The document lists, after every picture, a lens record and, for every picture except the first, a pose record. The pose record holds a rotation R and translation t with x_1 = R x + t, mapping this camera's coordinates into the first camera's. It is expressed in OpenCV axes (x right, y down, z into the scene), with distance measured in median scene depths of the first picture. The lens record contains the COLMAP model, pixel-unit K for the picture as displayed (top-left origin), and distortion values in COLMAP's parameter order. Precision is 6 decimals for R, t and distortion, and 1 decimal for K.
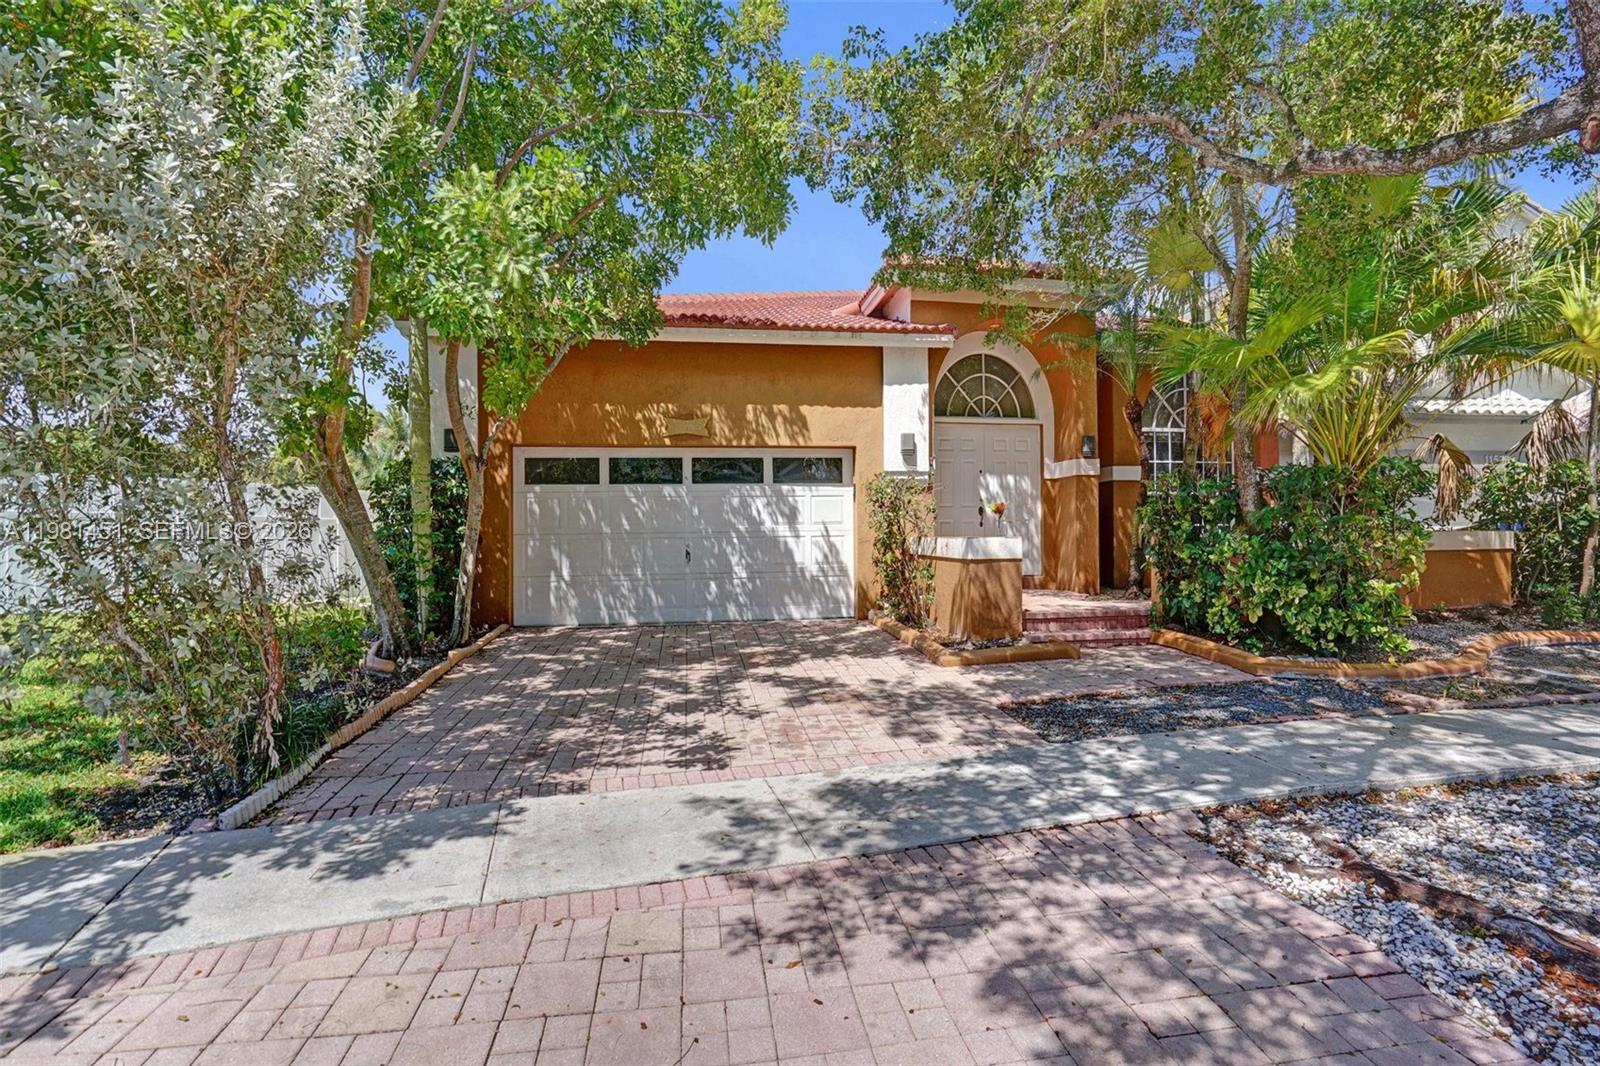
lens RADIAL K [[721.8, 0, 792.5], [0, 721.8, 530.2], [0, 0, 1]] dist [-0.000367, -0.000013]
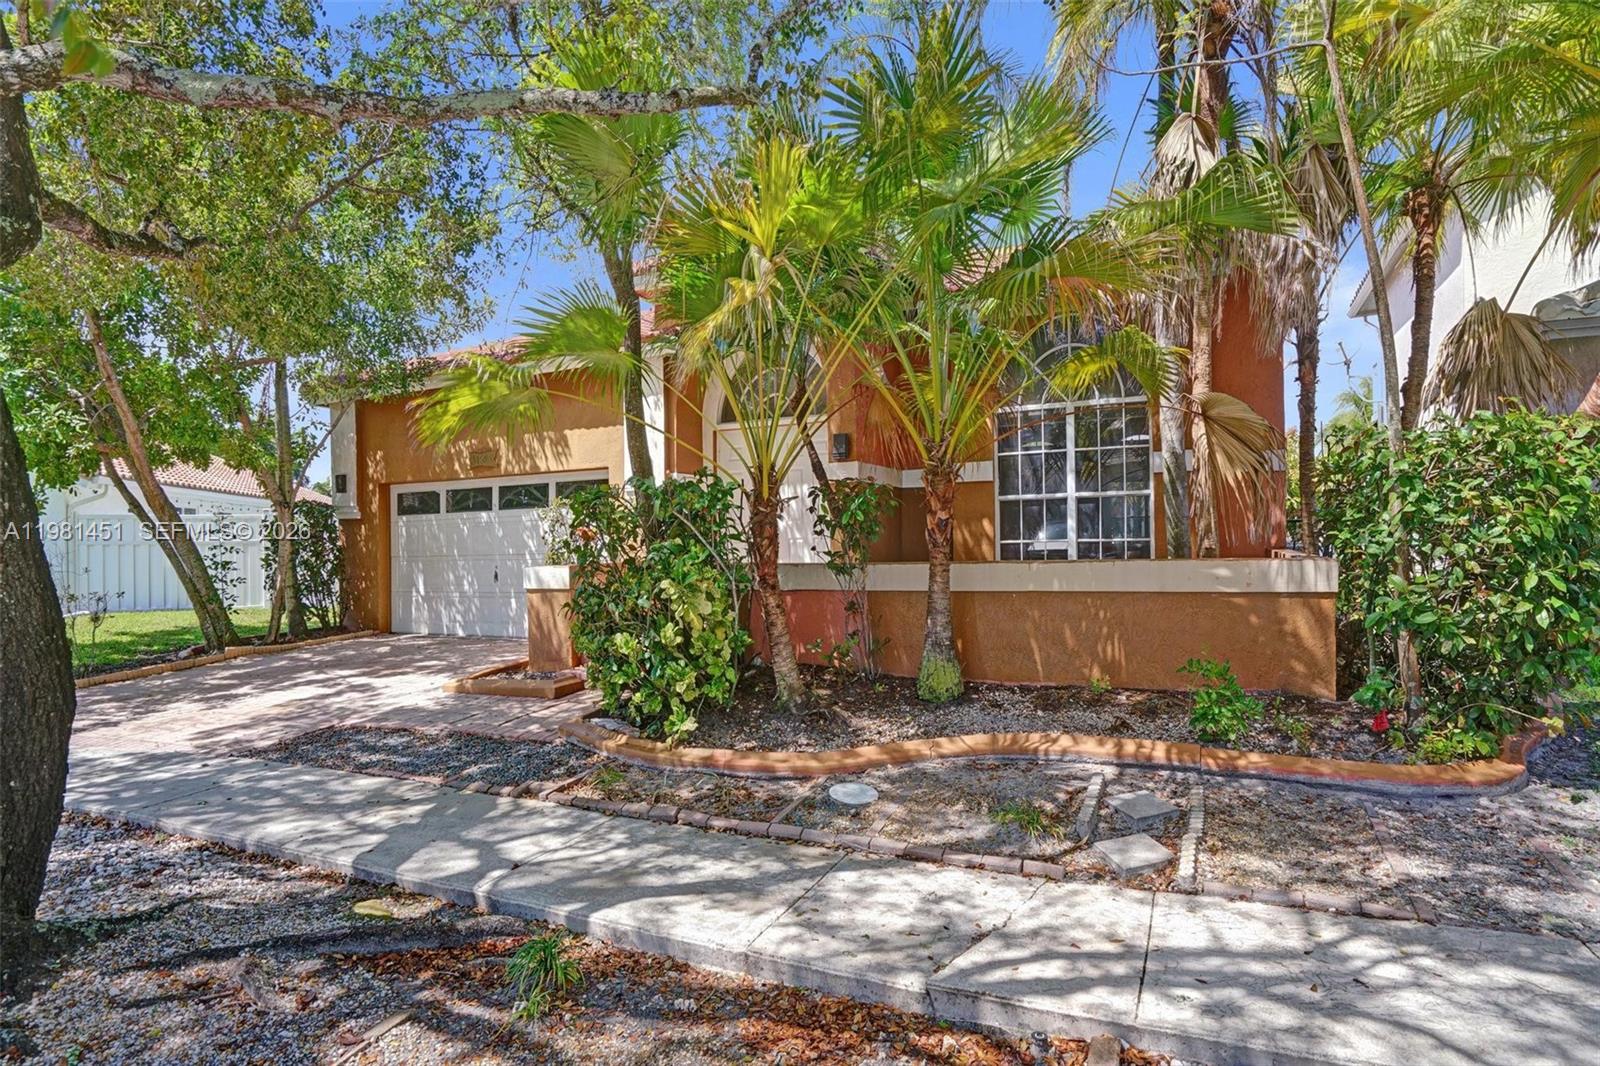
lens RADIAL K [[831.6, 0, 800.6], [0, 831.6, 532.5], [0, 0, 1]] dist [0.000990, 0.000039]
pose [[0.815562, -0.012313, -0.578539, 0.927324], [0.014883, 0.999889, -0.000299, -0.022396], [0.578478, -0.008367, 0.815655, 0.233715]]
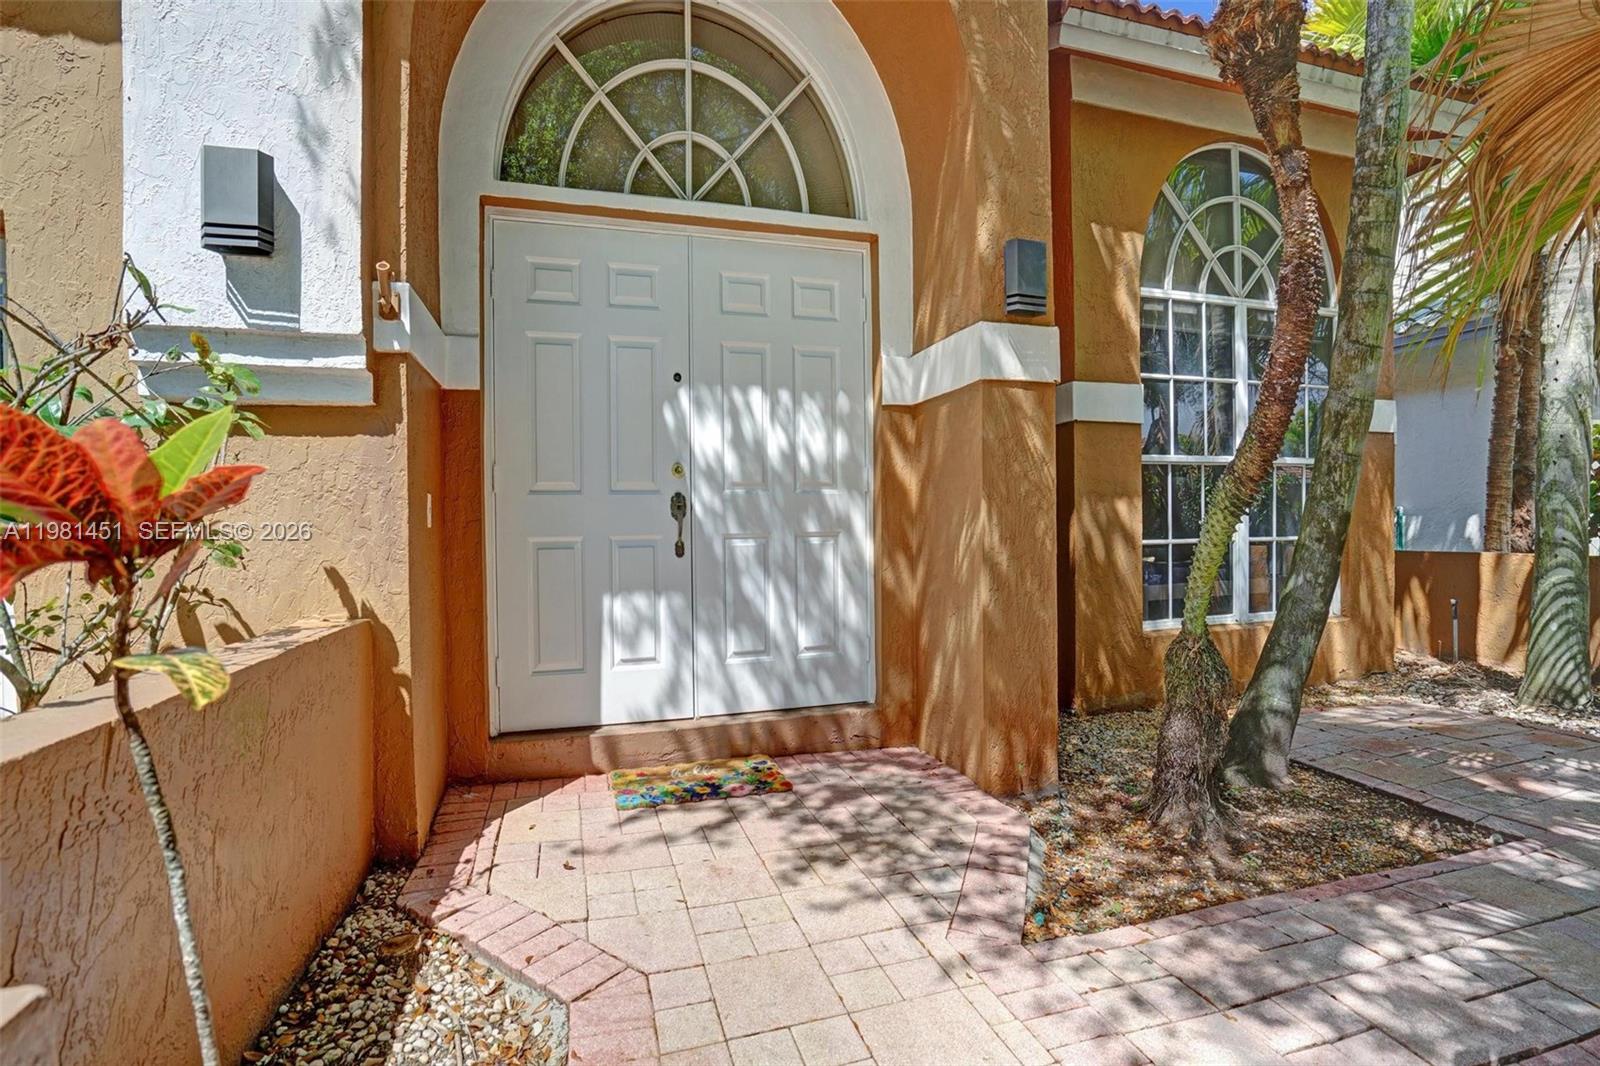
lens RADIAL K [[721.8, 0, 806.7], [0, 721.8, 527.2], [0, 0, 1]] dist [-0.000367, -0.000013]
pose [[0.989879, -0.004447, 0.141843, 0.295454], [0.003797, 0.999981, 0.004856, -0.020629], [-0.141862, -0.004268, 0.989877, 0.749100]]
